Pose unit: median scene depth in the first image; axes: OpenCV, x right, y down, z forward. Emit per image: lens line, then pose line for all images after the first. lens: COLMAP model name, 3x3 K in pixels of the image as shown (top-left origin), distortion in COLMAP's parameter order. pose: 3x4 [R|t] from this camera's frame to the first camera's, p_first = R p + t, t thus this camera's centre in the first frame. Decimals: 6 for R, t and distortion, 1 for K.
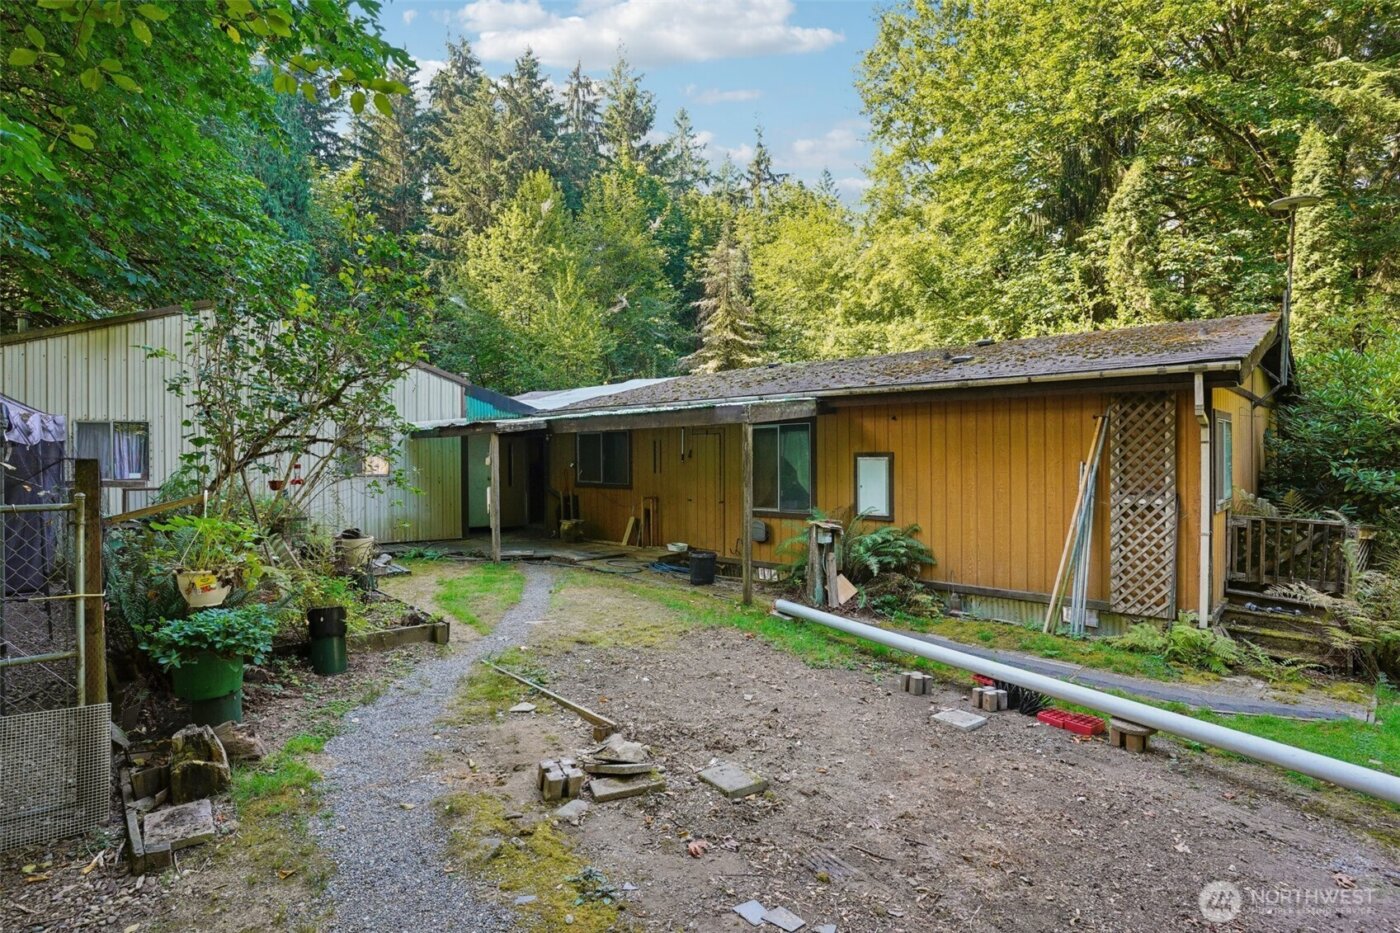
lens RADIAL K [[724.3, 0, 697.7], [0, 724.3, 447.0], [0, 0, 1]] dist [-0.038541, -0.000189]
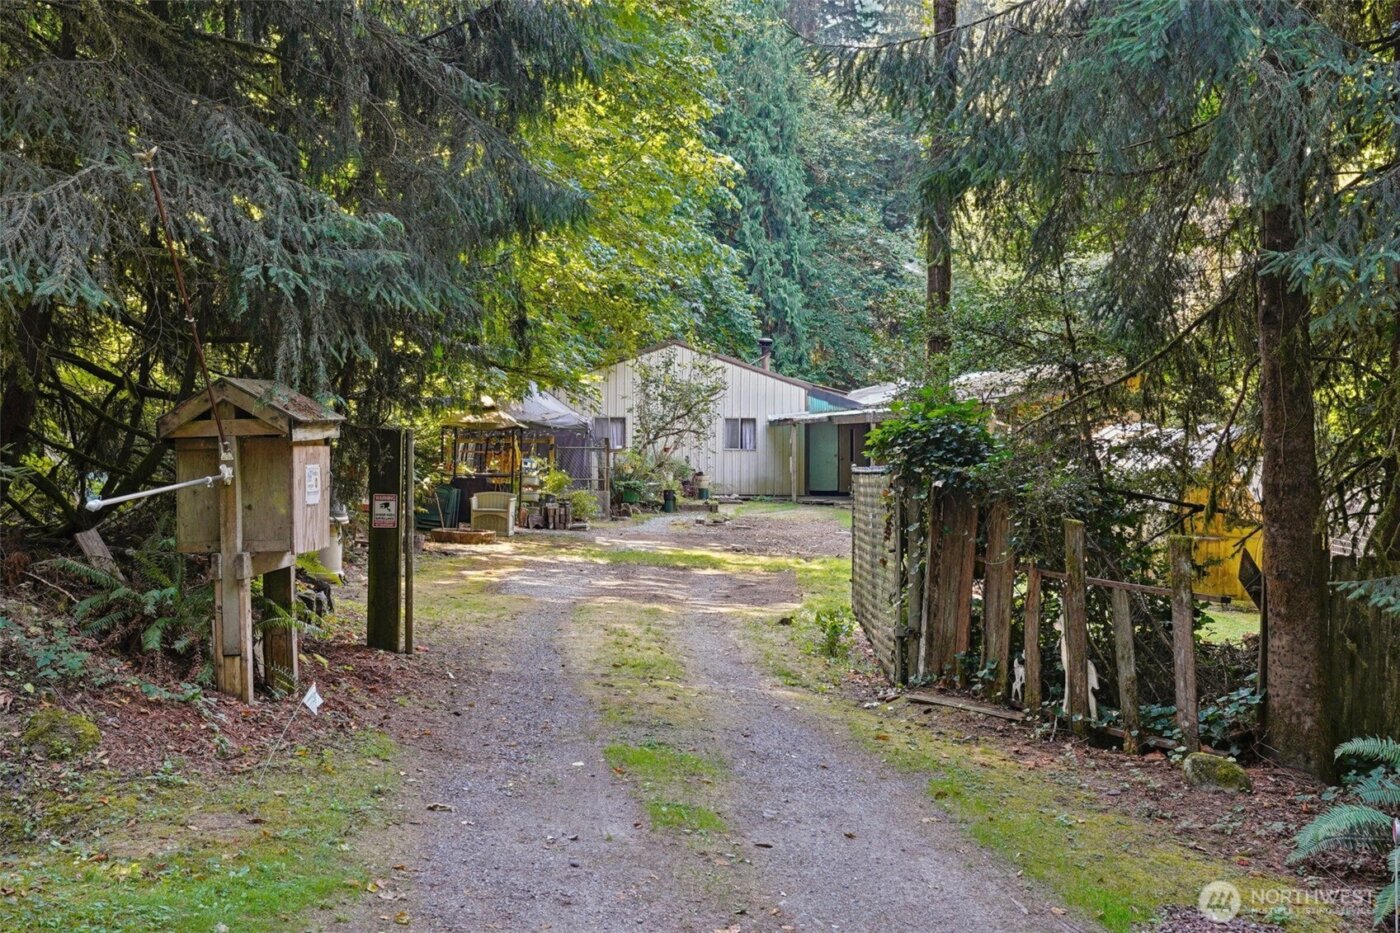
lens RADIAL K [[1688.7, 0, 703.3], [0, 1688.7, 422.6], [0, 0, 1]] dist [0.009699, 0.035355]
pose [[0.806347, 0.005030, -0.591421, 1.831932], [-0.003183, 0.999986, 0.004165, -0.038863], [0.591434, -0.001476, 0.806352, -2.236220]]
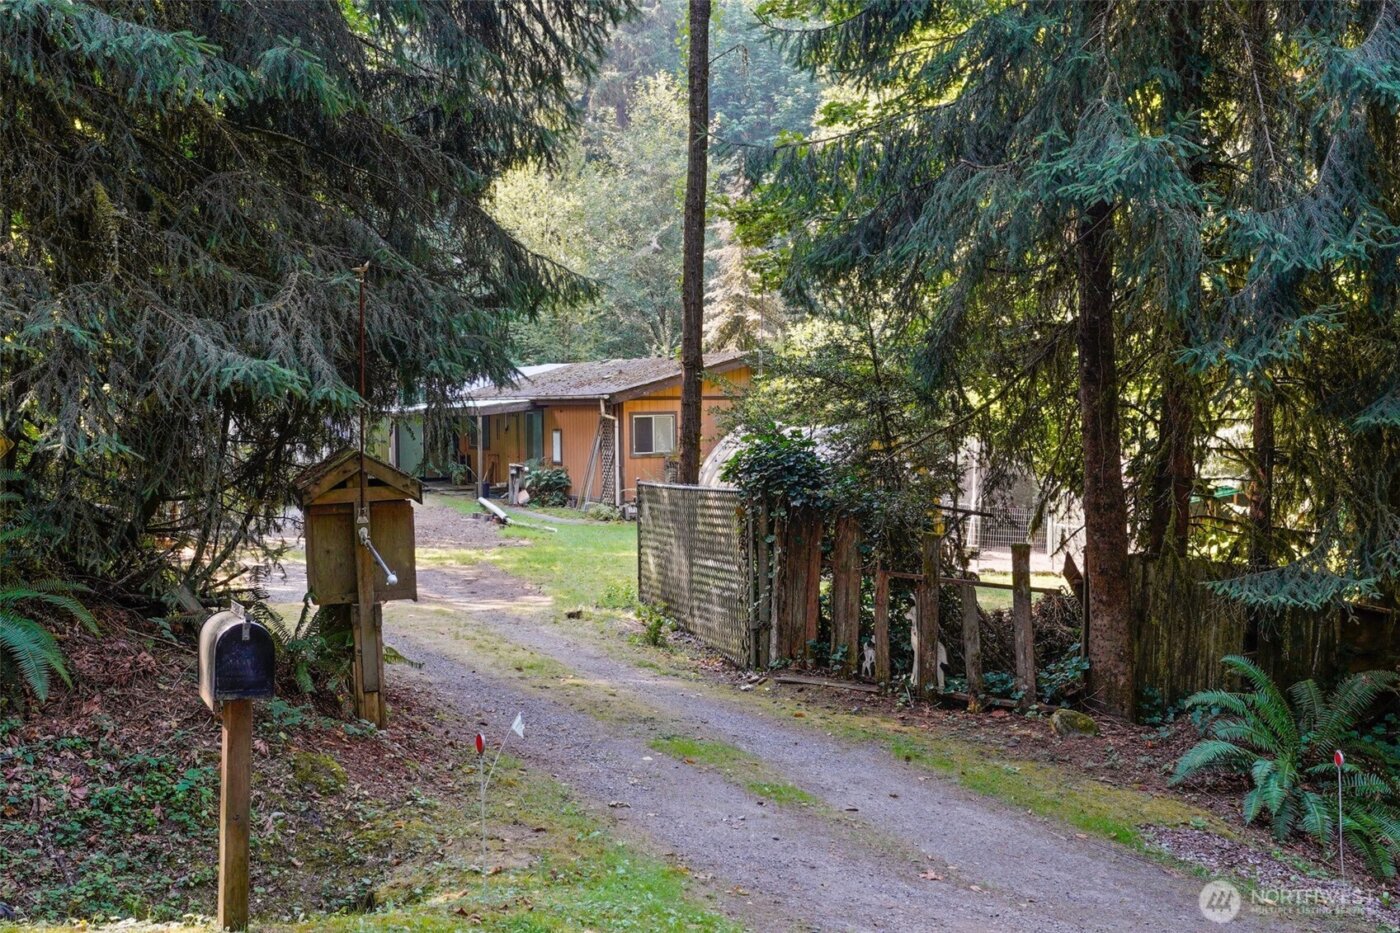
lens RADIAL K [[1598.7, 0, 700.0], [0, 1598.7, 466.5], [0, 0, 1]] dist [-0.017265, -0.007513]
pose [[0.952123, 0.006687, -0.305642, 1.622724], [0.009160, 0.998688, 0.050384, -0.088244], [0.305578, -0.050772, 0.950812, -2.483226]]
